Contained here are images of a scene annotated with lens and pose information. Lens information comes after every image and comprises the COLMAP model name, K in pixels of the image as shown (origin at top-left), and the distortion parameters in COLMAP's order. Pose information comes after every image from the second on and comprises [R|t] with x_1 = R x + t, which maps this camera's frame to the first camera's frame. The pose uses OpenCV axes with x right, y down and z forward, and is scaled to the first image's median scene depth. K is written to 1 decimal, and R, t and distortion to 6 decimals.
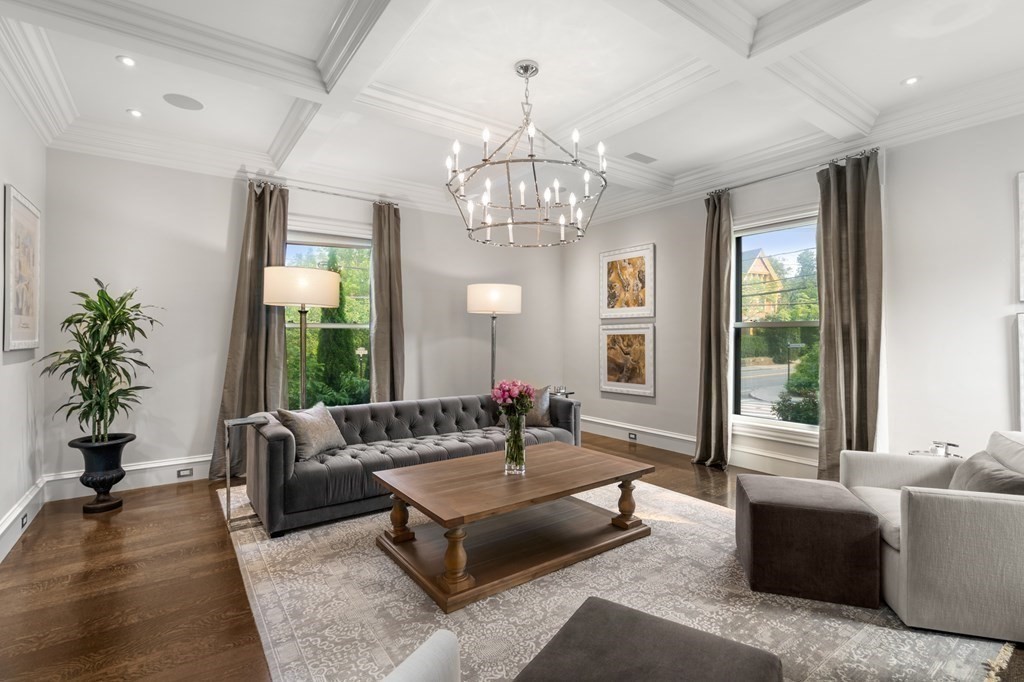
lens RADIAL K [[476.3, 0, 512.9], [0, 476.3, 335.5], [0, 0, 1]] dist [-0.000537, 0.000090]
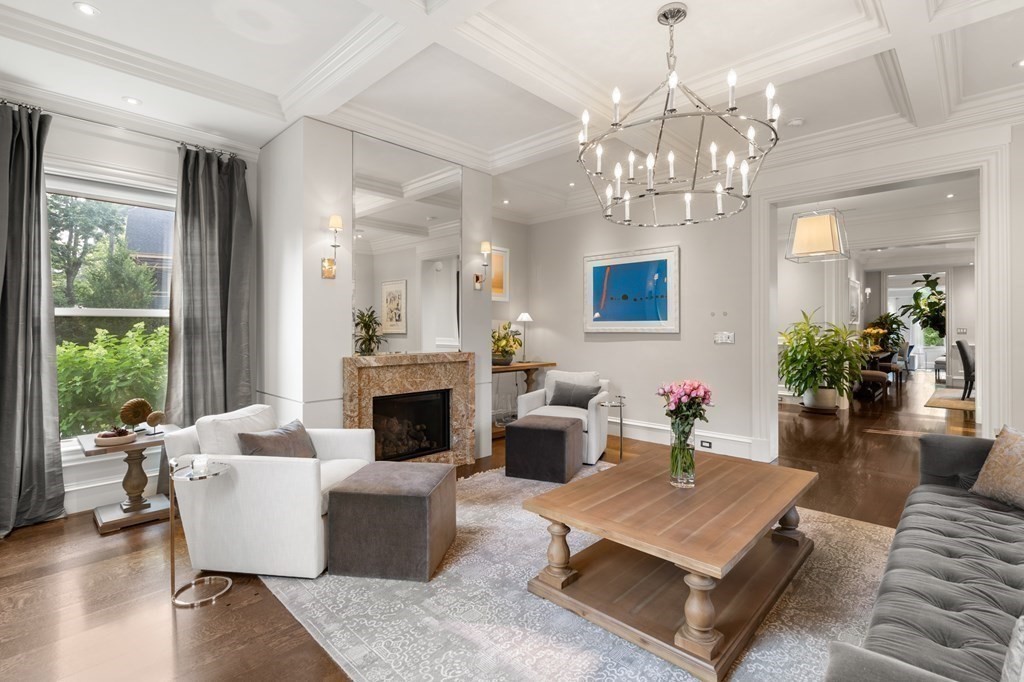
lens RADIAL K [[476.3, 0, 512.9], [0, 476.3, 335.5], [0, 0, 1]] dist [-0.000537, 0.000090]
pose [[-0.984008, 0.004153, -0.178078, 0.306407], [0.002761, 0.999964, 0.008066, 0.003827], [0.178105, 0.007445, -0.983983, 1.195510]]
